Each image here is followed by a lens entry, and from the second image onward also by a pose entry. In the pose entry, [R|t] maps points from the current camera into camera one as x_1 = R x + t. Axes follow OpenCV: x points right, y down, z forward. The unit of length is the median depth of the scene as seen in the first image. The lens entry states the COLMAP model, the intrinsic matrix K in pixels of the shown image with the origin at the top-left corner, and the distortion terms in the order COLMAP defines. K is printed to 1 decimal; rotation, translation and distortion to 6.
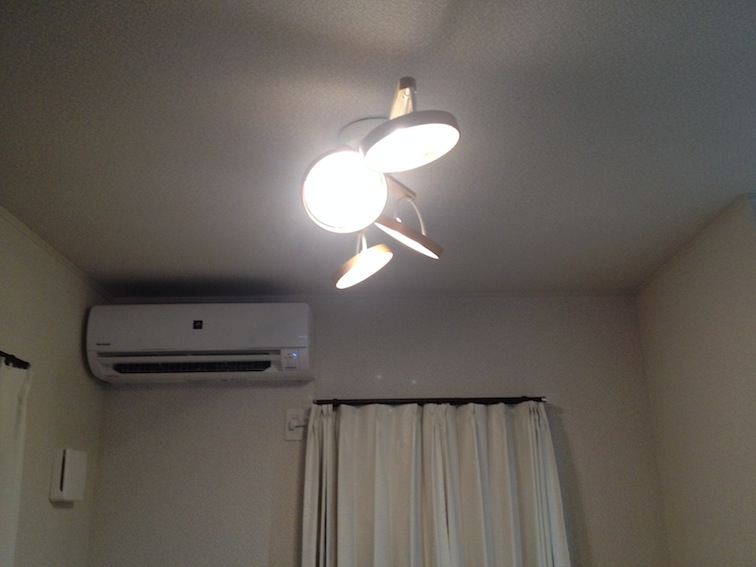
lens RADIAL K [[765.2, 0, 378.0], [0, 765.2, 283.5], [0, 0, 1]] dist [0.015089, 0.003086]
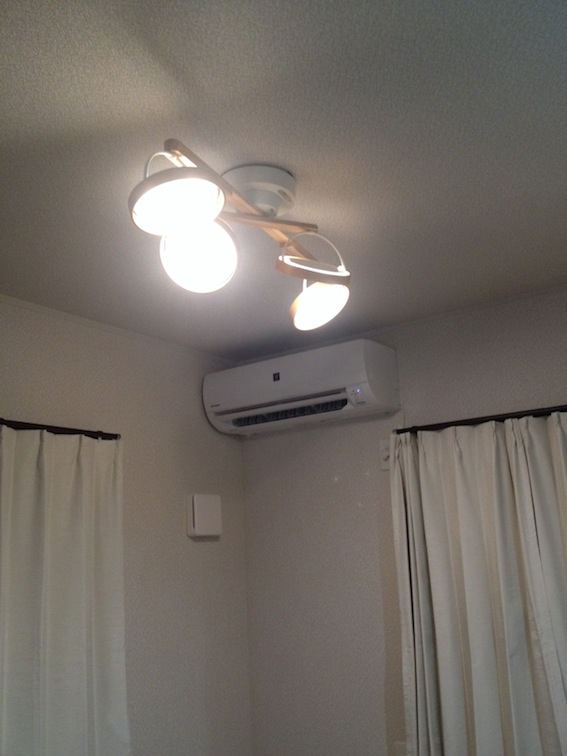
lens RADIAL K [[765.2, 0, 283.5], [0, 765.2, 378.0], [0, 0, 1]] dist [0.015089, 0.003086]
pose [[0.803728, -0.154393, -0.574616, 0.401105], [0.208745, 0.977530, 0.029325, 0.024101], [0.557177, -0.143518, 0.817897, 0.092882]]
